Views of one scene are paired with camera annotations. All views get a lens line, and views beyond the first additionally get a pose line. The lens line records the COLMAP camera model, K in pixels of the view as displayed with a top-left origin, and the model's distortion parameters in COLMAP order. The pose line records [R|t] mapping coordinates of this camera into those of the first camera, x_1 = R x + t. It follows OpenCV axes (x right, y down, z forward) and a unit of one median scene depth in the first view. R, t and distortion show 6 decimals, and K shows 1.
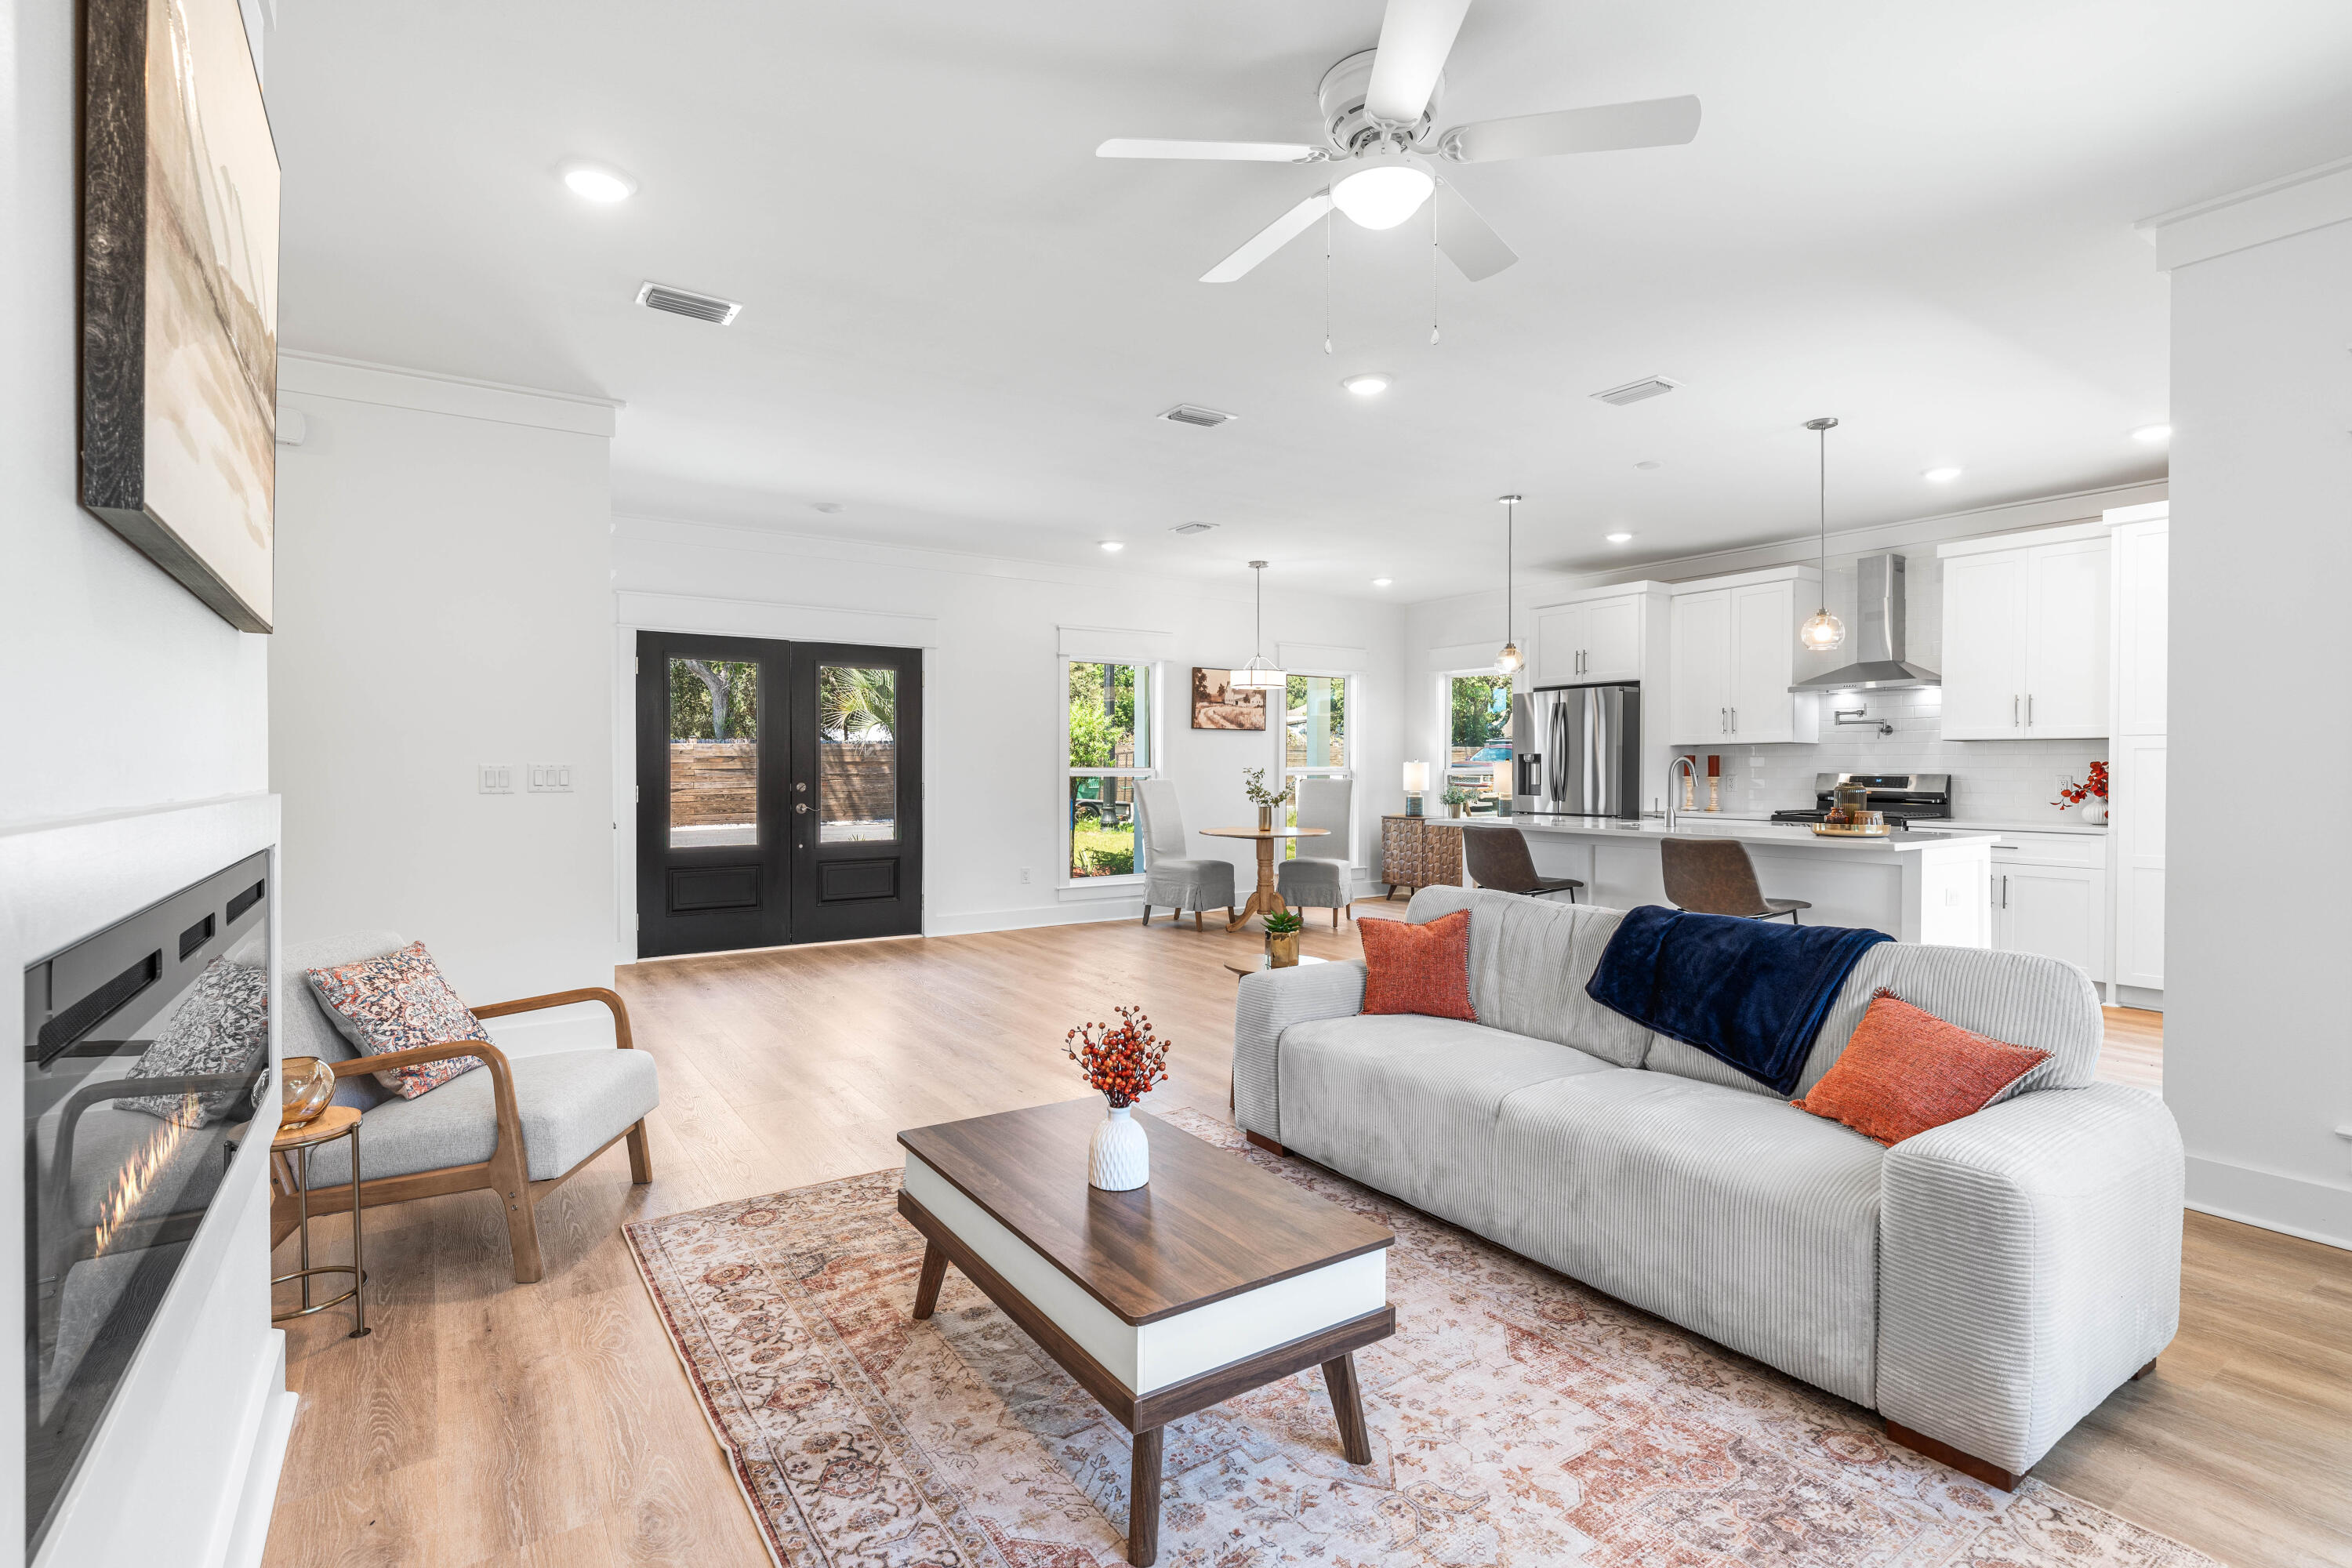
lens RADIAL K [[1107.7, 0, 1172.0], [0, 1107.7, 776.6], [0, 0, 1]] dist [0.004878, -0.001080]
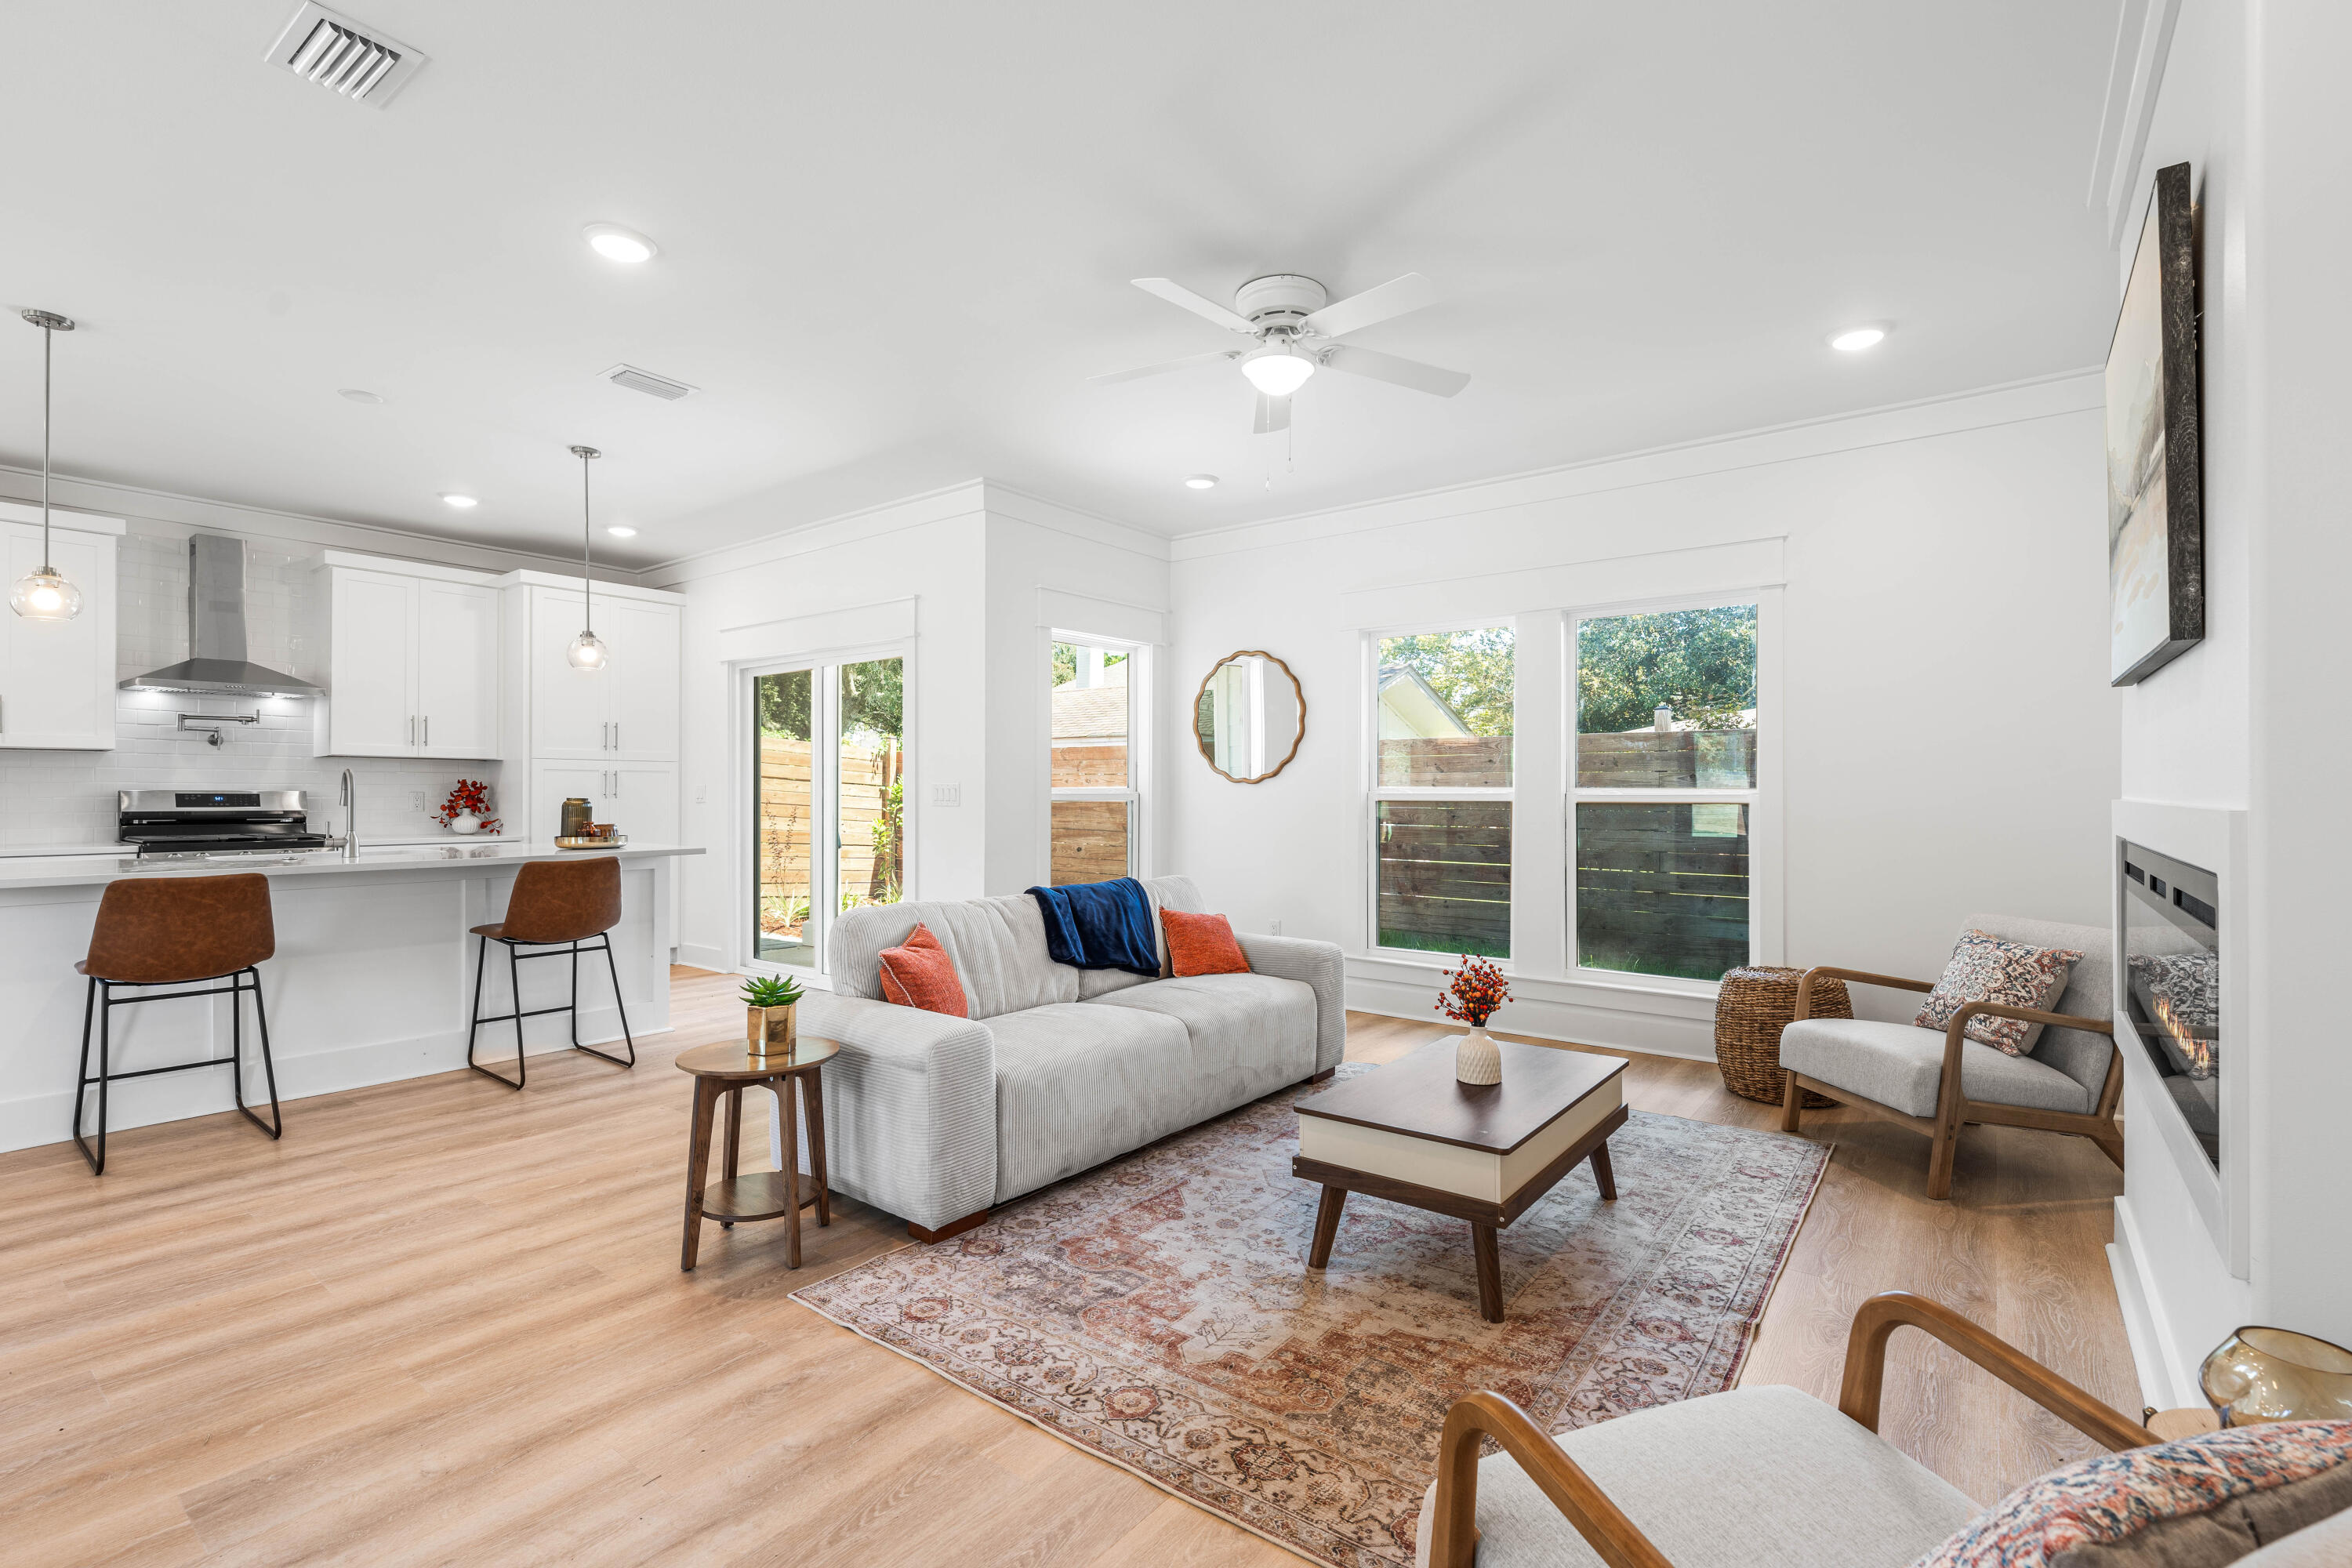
lens RADIAL K [[1056.8, 0, 1177.1], [0, 1056.8, 784.2], [0, 0, 1]] dist [0.009822, 0.000031]
pose [[-0.316530, 0.004263, 0.948573, -0.380697], [0.006995, 0.999973, -0.002160, -0.001343], [-0.948557, 0.005952, -0.316552, 0.569445]]
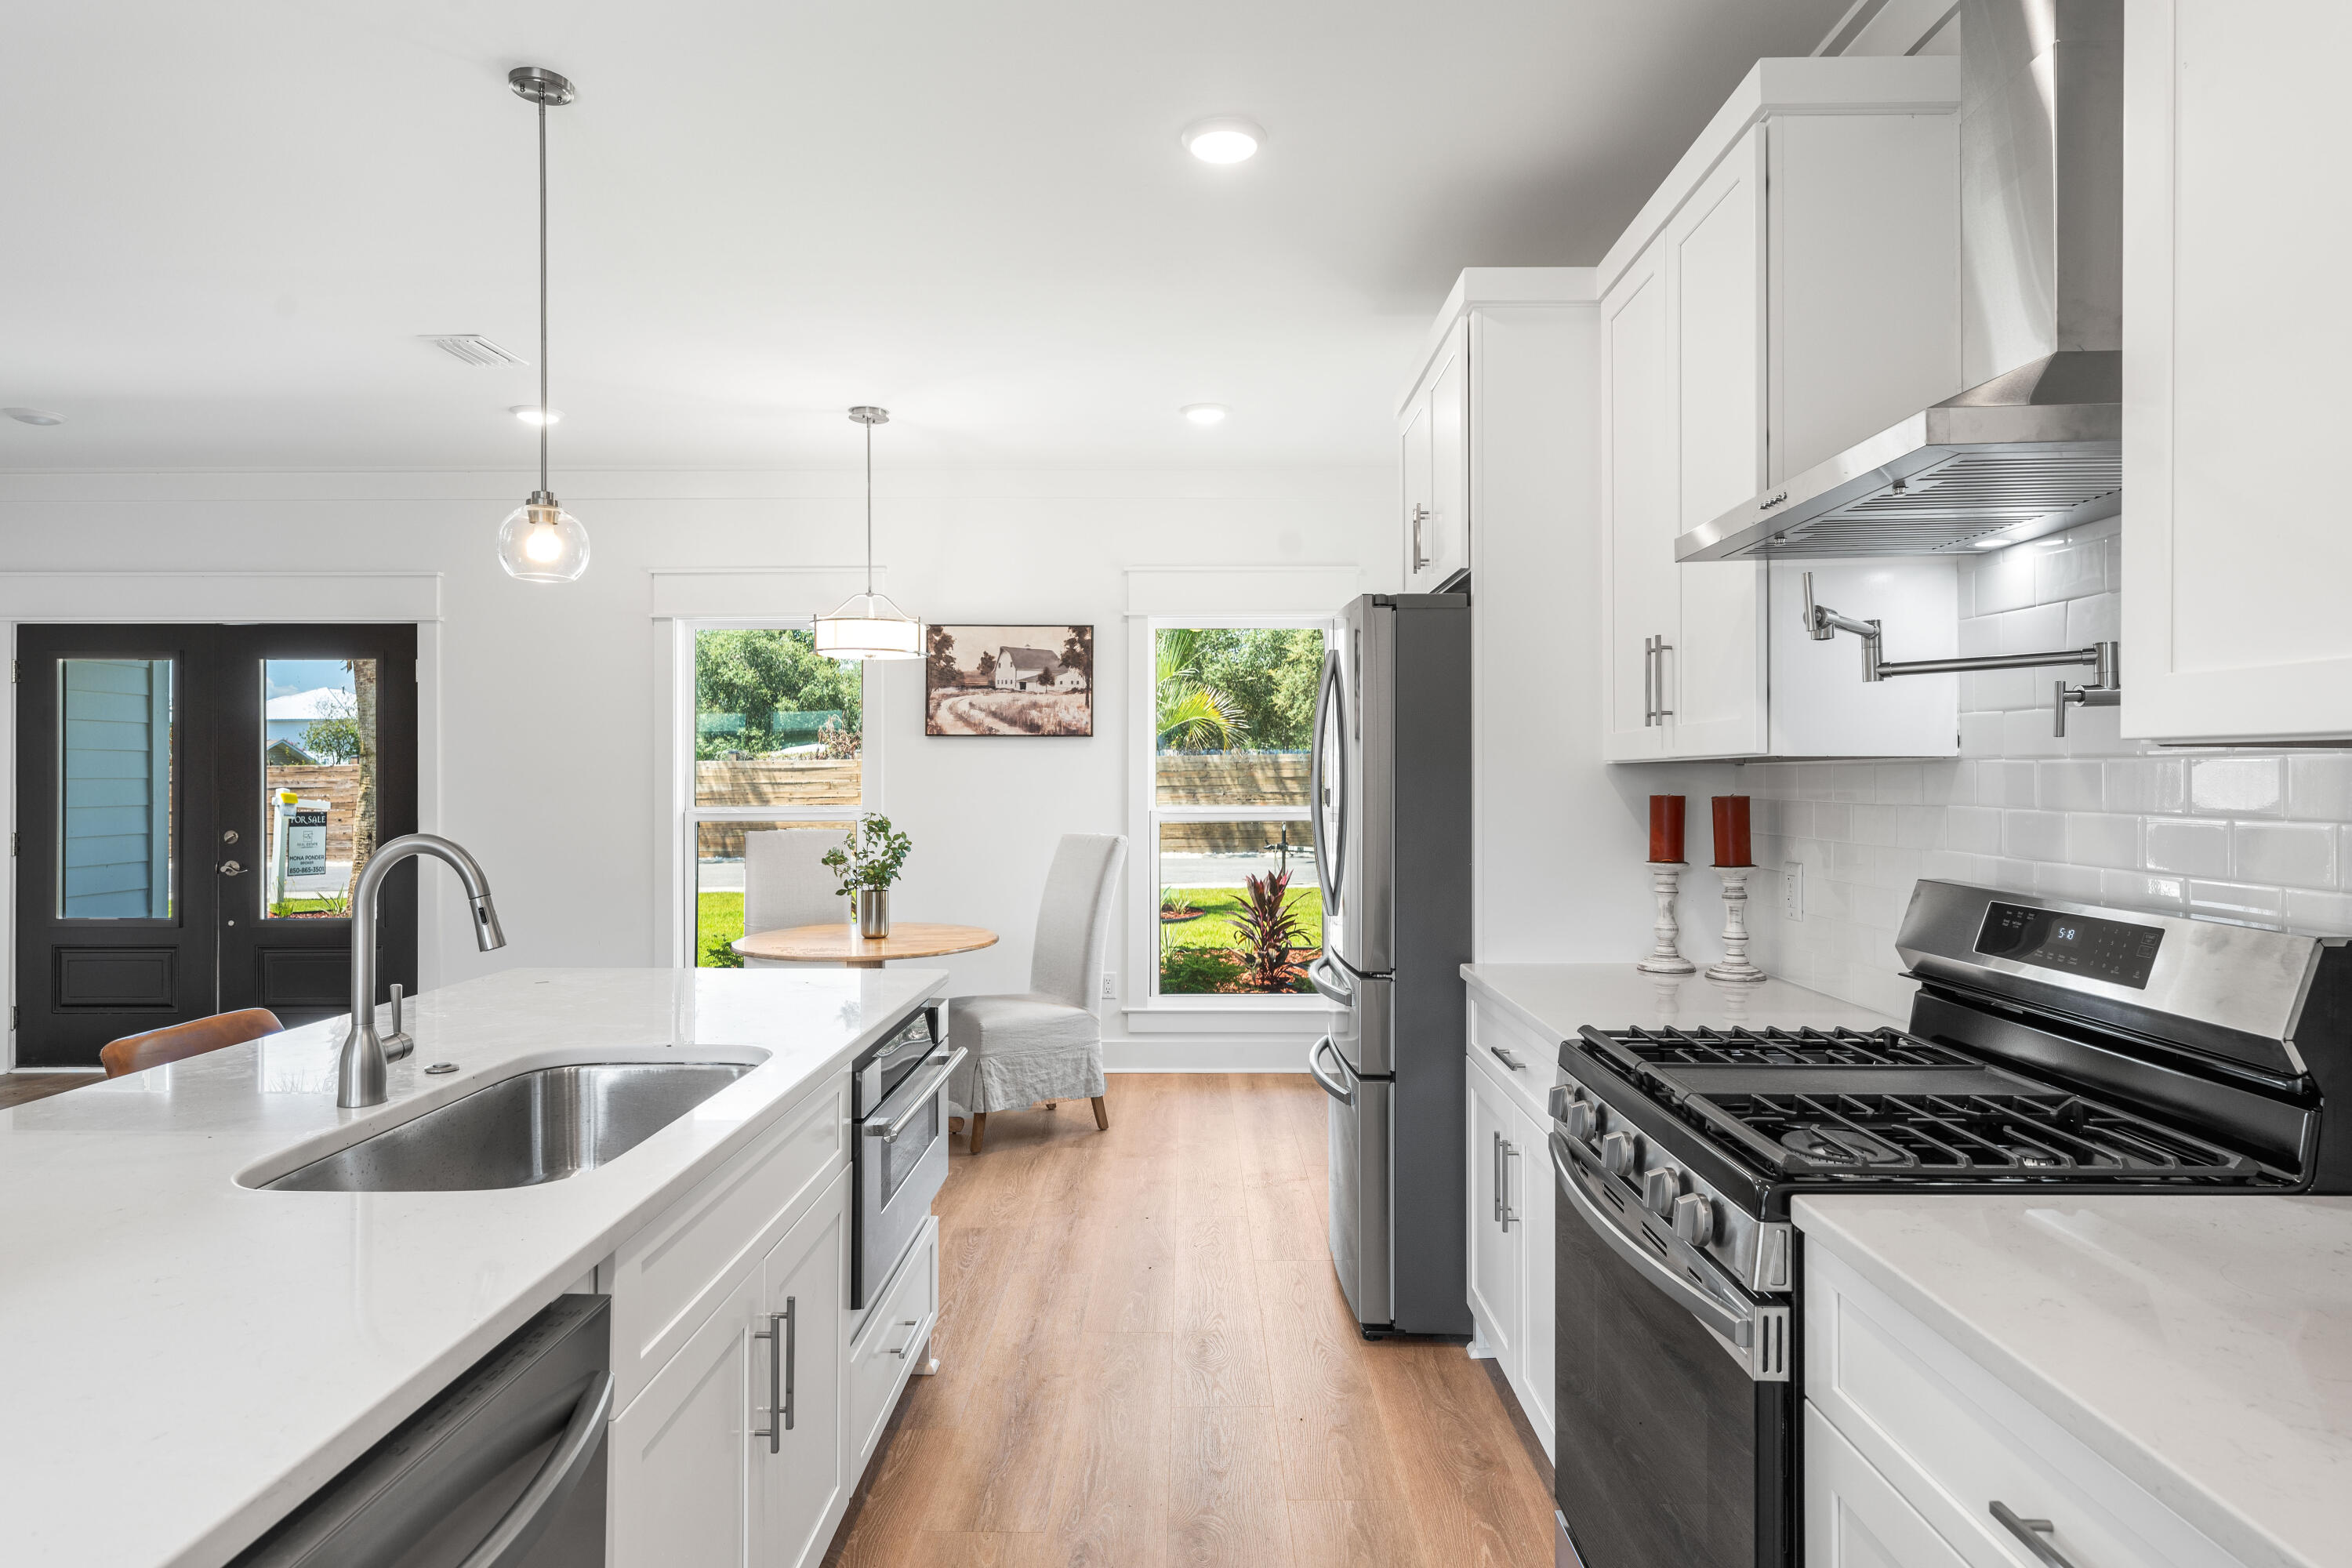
lens RADIAL K [[1319.5, 0, 1183.3], [0, 1319.5, 762.0], [0, 0, 1]] dist [0.006217, -0.000240]
pose [[0.821283, -0.008611, -0.570457, 0.654045], [-0.002252, 0.999829, -0.018334, -0.024838], [0.570517, 0.016342, 0.821123, 0.707053]]
